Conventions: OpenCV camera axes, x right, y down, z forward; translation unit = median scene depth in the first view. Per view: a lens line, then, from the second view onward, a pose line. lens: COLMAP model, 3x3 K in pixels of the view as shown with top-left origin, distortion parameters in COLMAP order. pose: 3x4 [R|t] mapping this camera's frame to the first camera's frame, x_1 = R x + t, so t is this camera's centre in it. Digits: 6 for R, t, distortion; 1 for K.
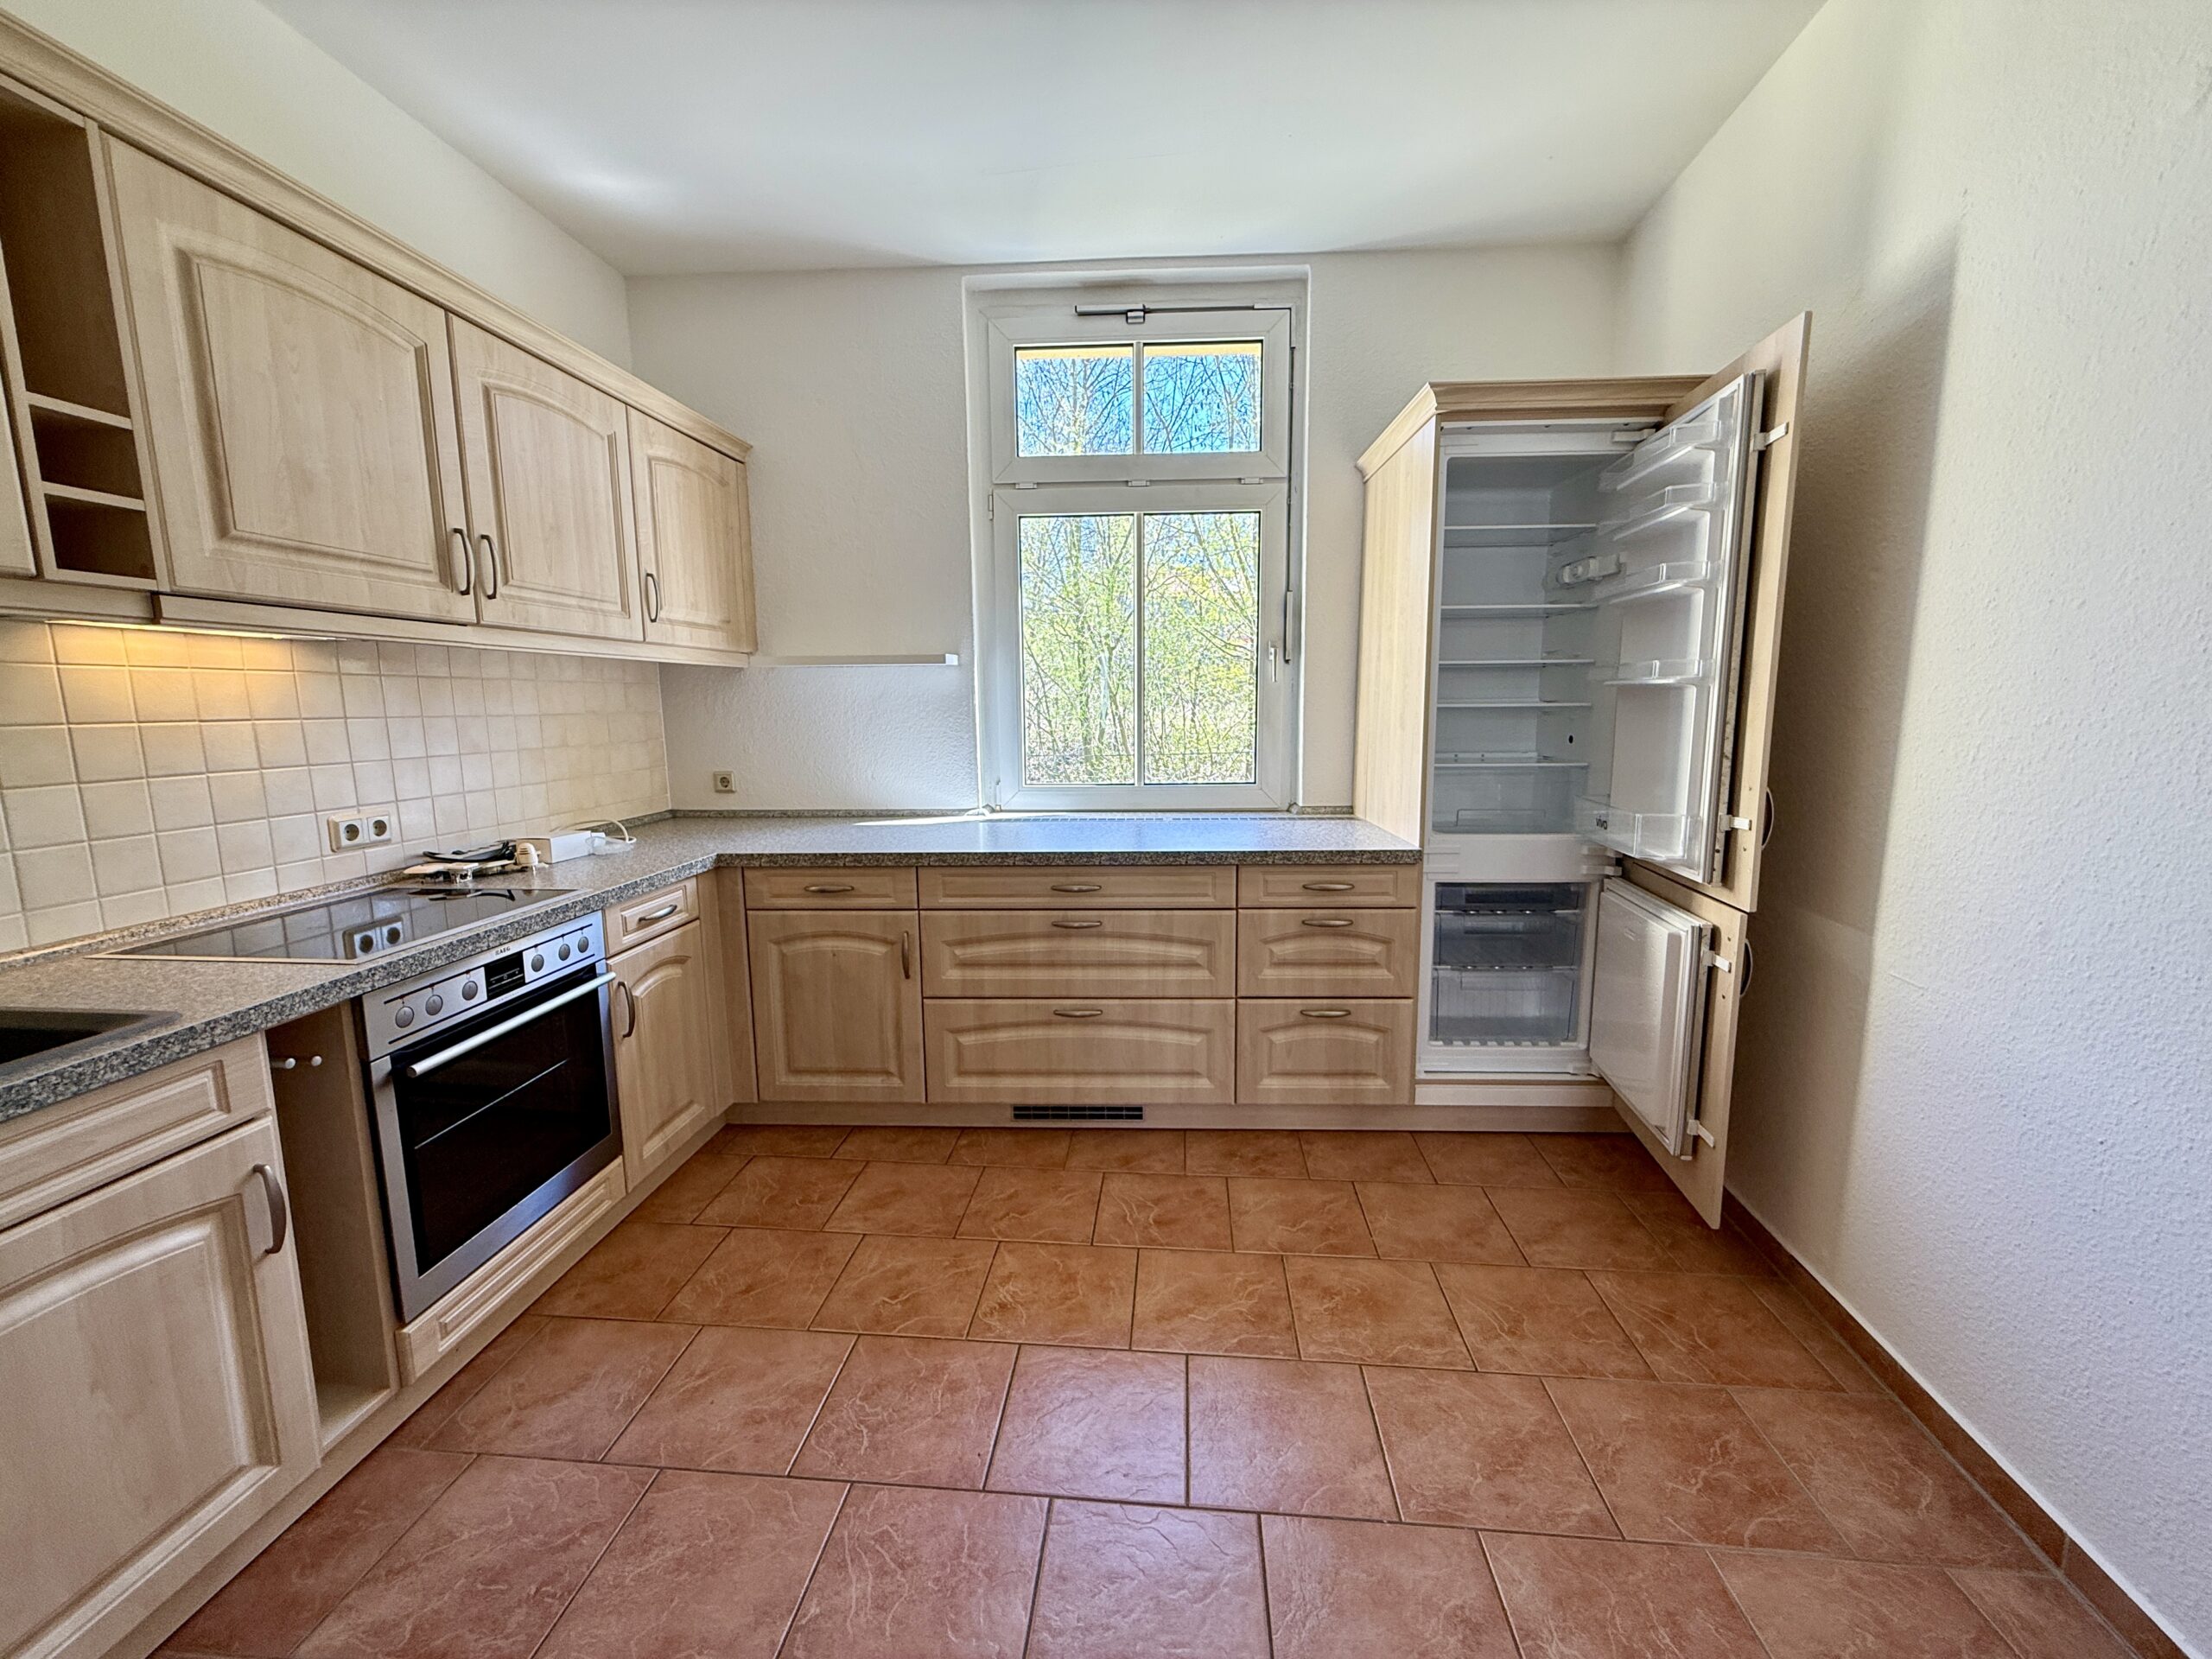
lens RADIAL K [[904.5, 0, 1108.5], [0, 904.5, 832.3], [0, 0, 1]] dist [0.009007, 0.000436]
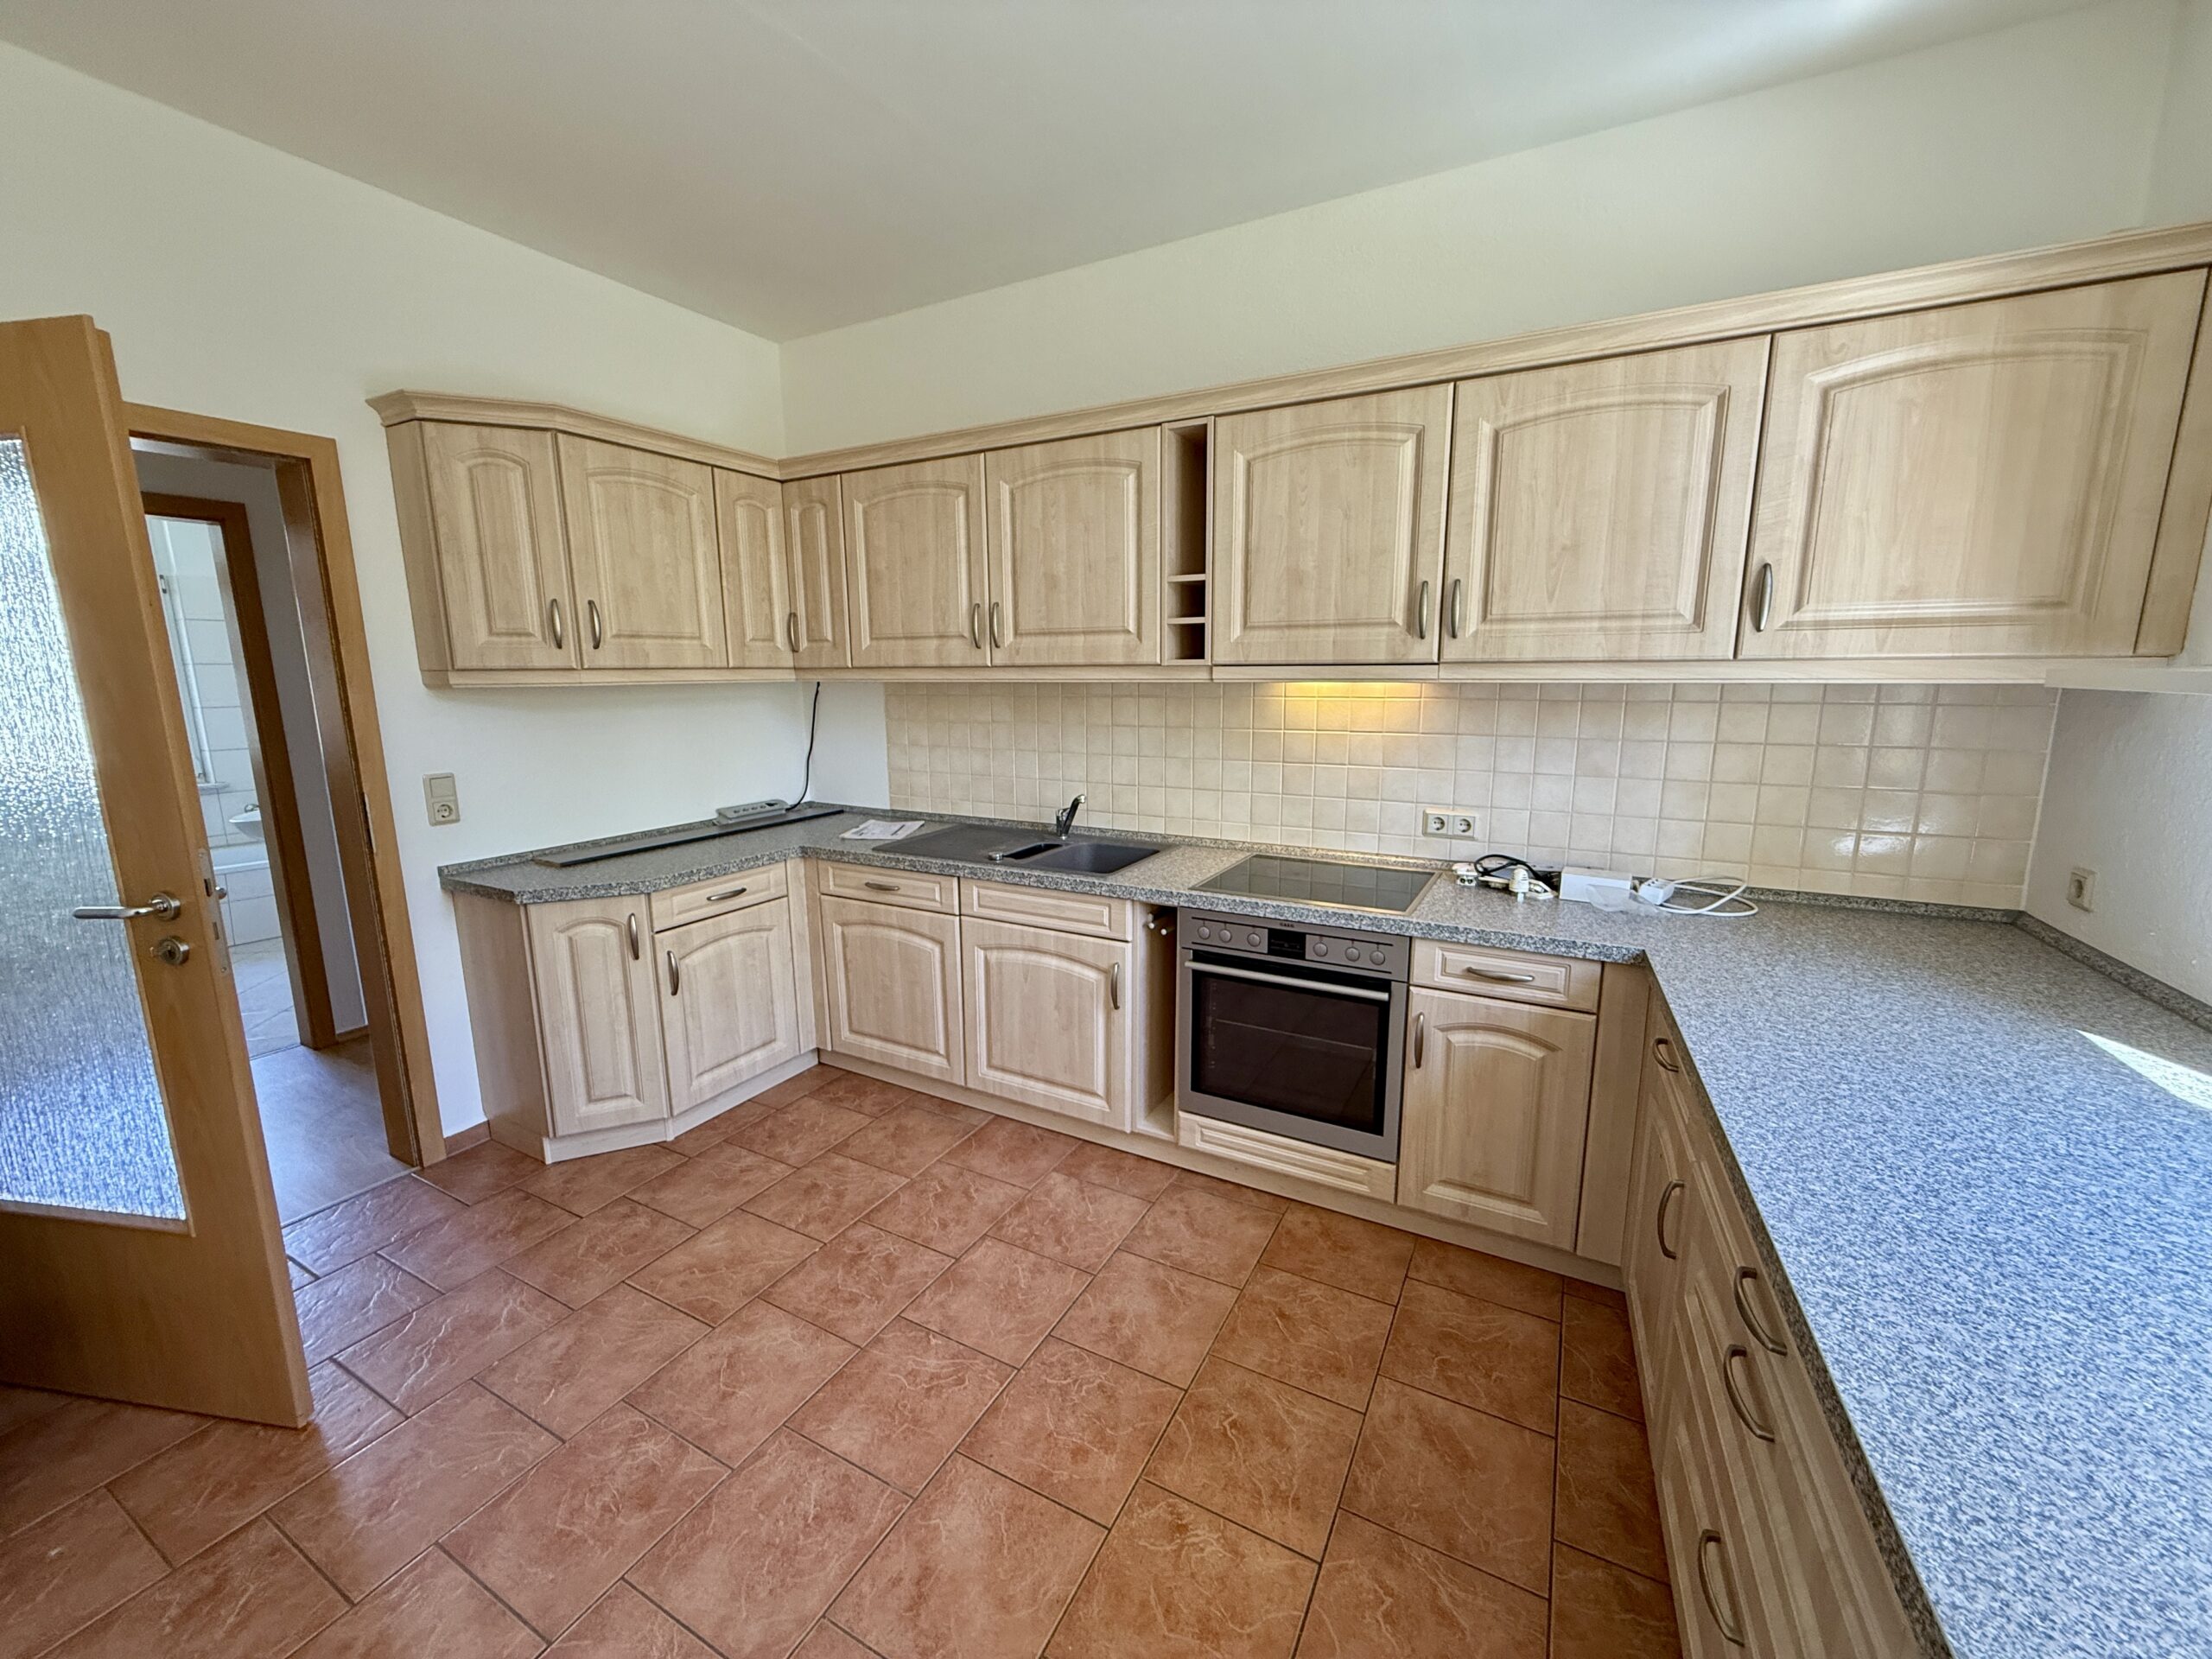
lens RADIAL K [[904.5, 0, 1103.4], [0, 904.5, 828.0], [0, 0, 1]] dist [0.009007, 0.000436]
pose [[-0.411950, 0.179906, -0.893270, 0.563384], [-0.116833, 0.961795, 0.247587, -0.288864], [0.903685, 0.206357, -0.375193, 1.203671]]
